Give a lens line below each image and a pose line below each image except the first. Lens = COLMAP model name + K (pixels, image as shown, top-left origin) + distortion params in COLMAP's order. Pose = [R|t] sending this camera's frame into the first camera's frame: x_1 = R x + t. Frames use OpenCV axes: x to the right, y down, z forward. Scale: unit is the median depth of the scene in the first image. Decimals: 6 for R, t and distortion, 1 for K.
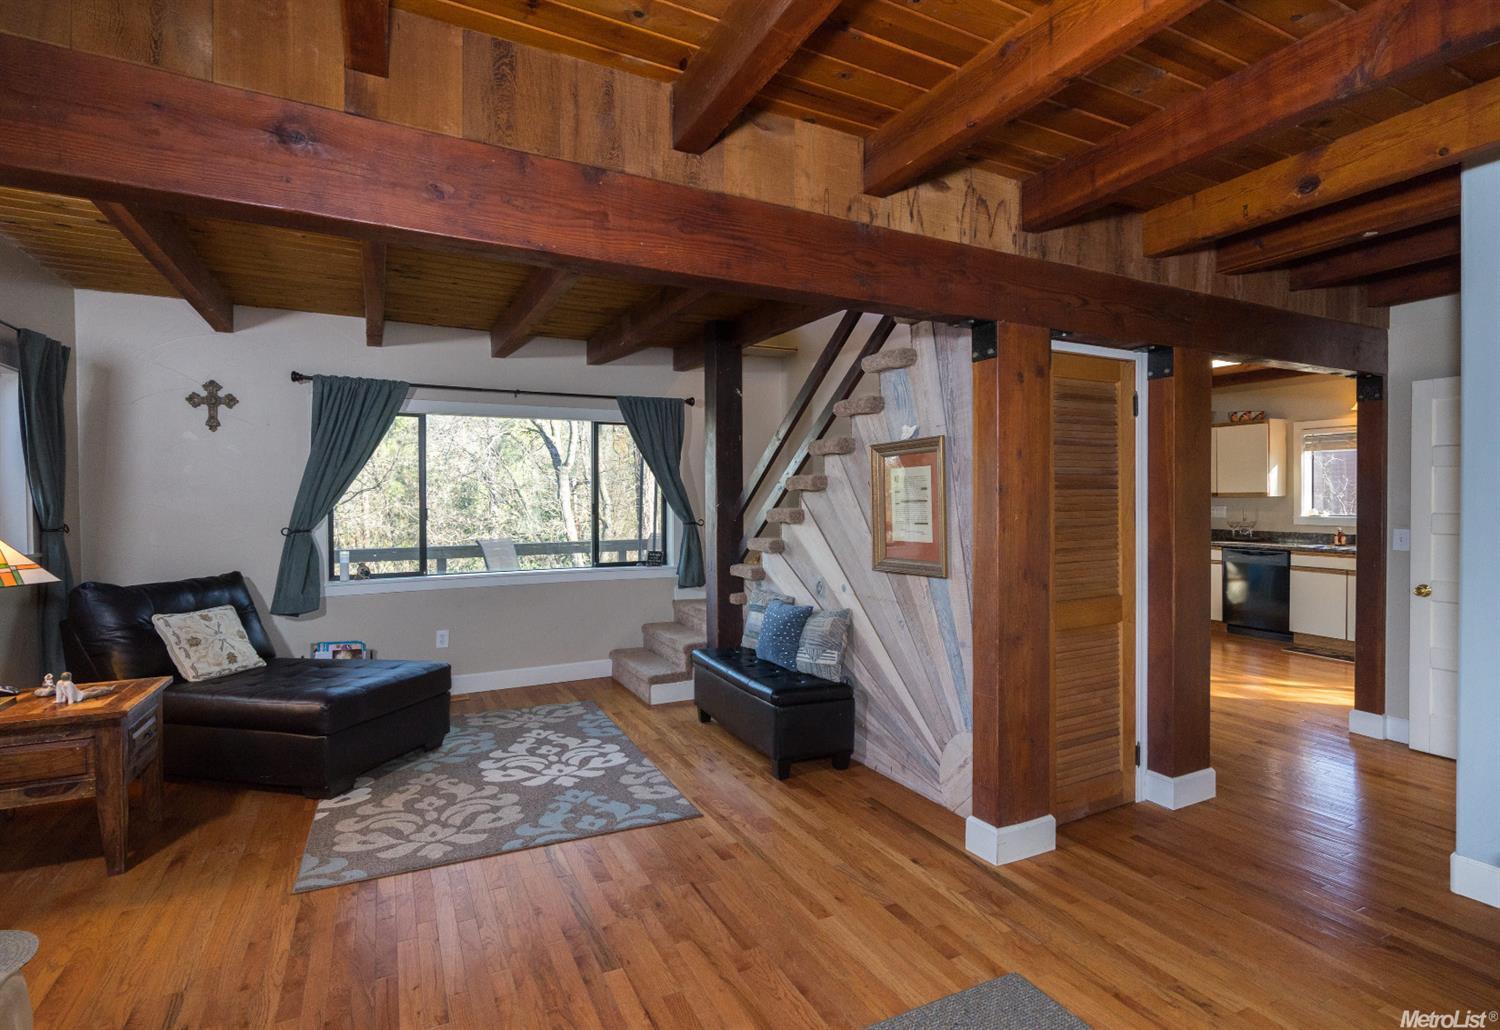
lens RADIAL K [[752.5, 0, 759.0], [0, 752.5, 507.7], [0, 0, 1]] dist [0.002721, 0.000137]
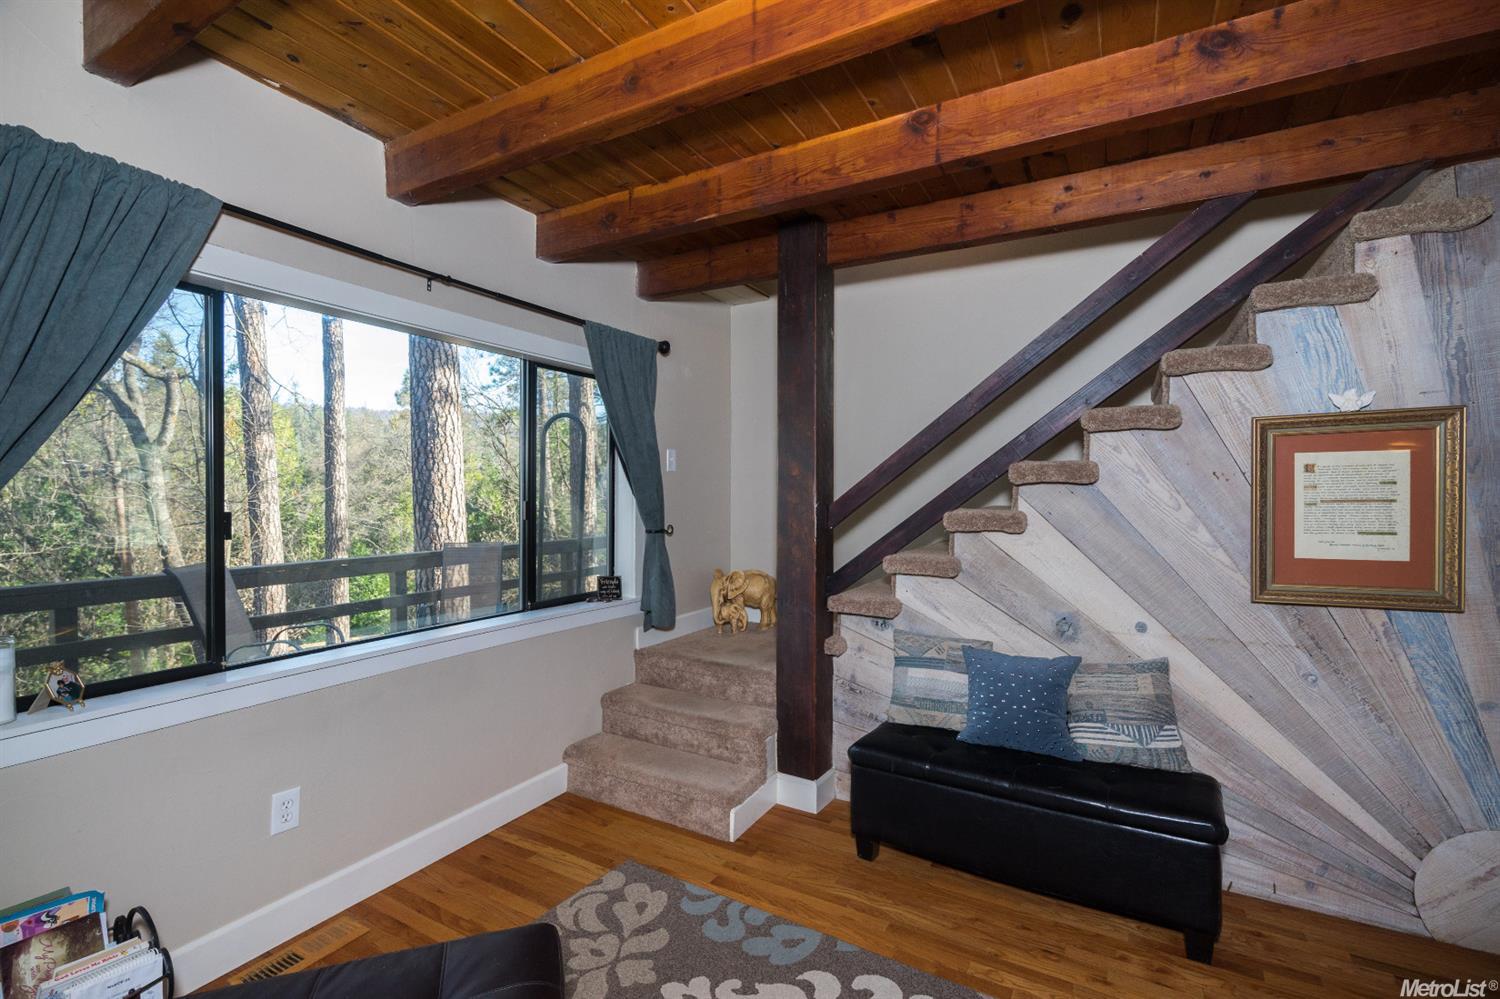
lens RADIAL K [[687.0, 0, 746.1], [0, 687.0, 505.5], [0, 0, 1]] dist [-0.001239, 0.000891]
pose [[0.843195, 0.000169, 0.537608, -0.487790], [-0.001171, 0.999998, 0.001521, -0.004006], [-0.537607, -0.001912, 0.843194, 0.620992]]
